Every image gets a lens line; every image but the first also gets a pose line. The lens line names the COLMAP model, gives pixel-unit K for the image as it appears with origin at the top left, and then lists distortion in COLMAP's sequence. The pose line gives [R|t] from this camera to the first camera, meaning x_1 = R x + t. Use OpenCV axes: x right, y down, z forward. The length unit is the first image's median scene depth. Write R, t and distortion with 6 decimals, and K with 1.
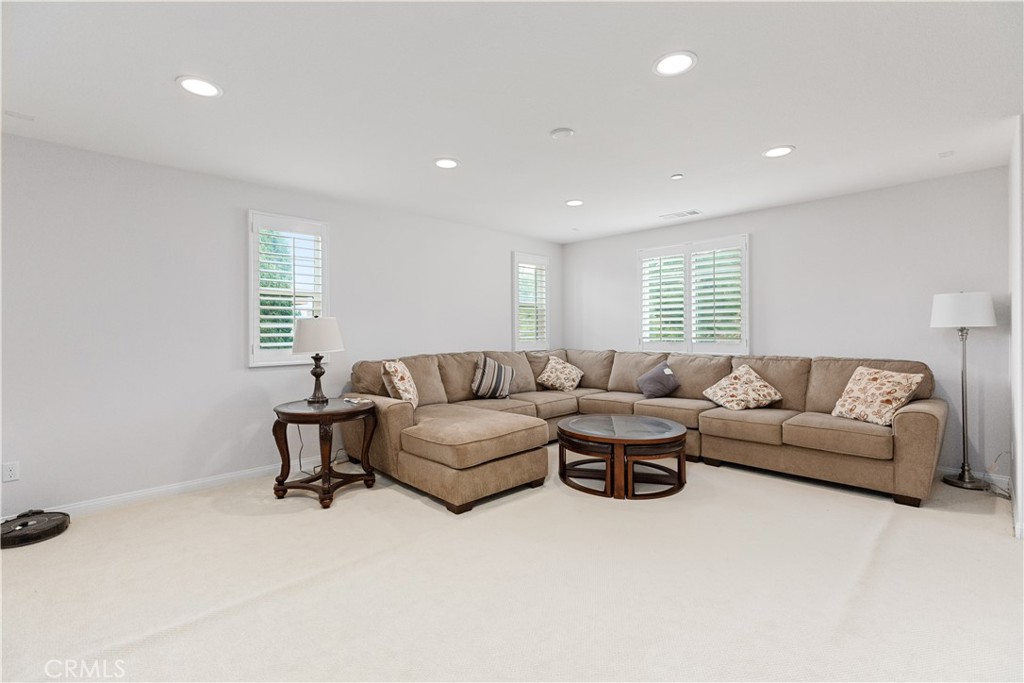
lens RADIAL K [[458.5, 0, 507.0], [0, 458.5, 338.6], [0, 0, 1]] dist [0.005056, -0.000303]
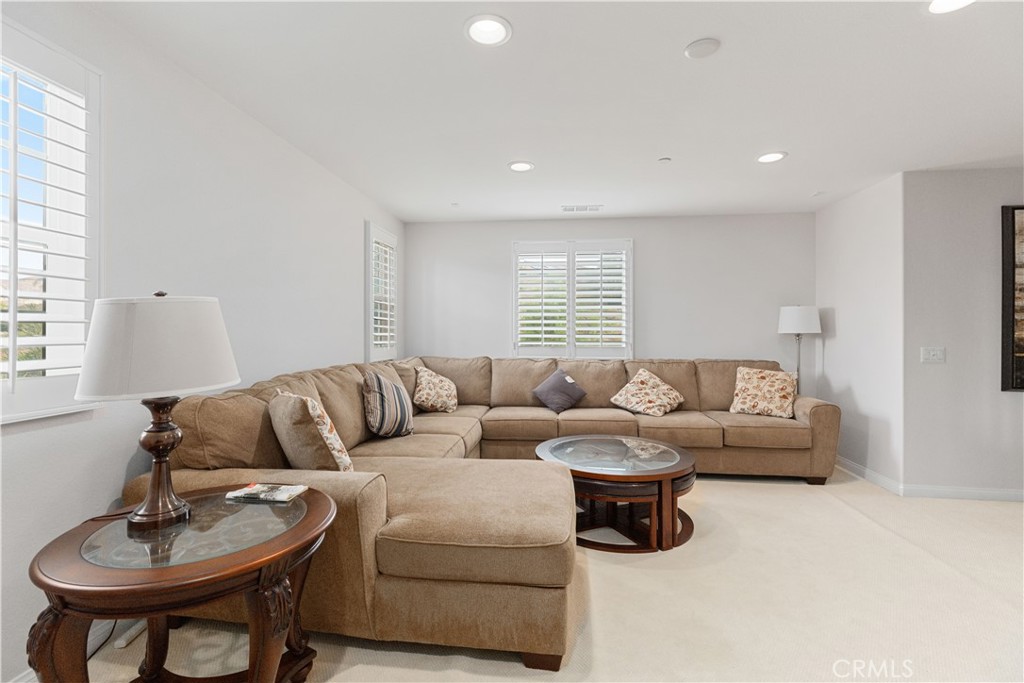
lens RADIAL K [[458.5, 0, 517.3], [0, 458.5, 336.5], [0, 0, 1]] dist [0.005056, -0.000303]
pose [[0.775411, 0.001890, 0.631454, -0.350286], [0.003854, 0.999963, -0.007726, -0.007308], [-0.631445, 0.008425, 0.775375, 0.429766]]
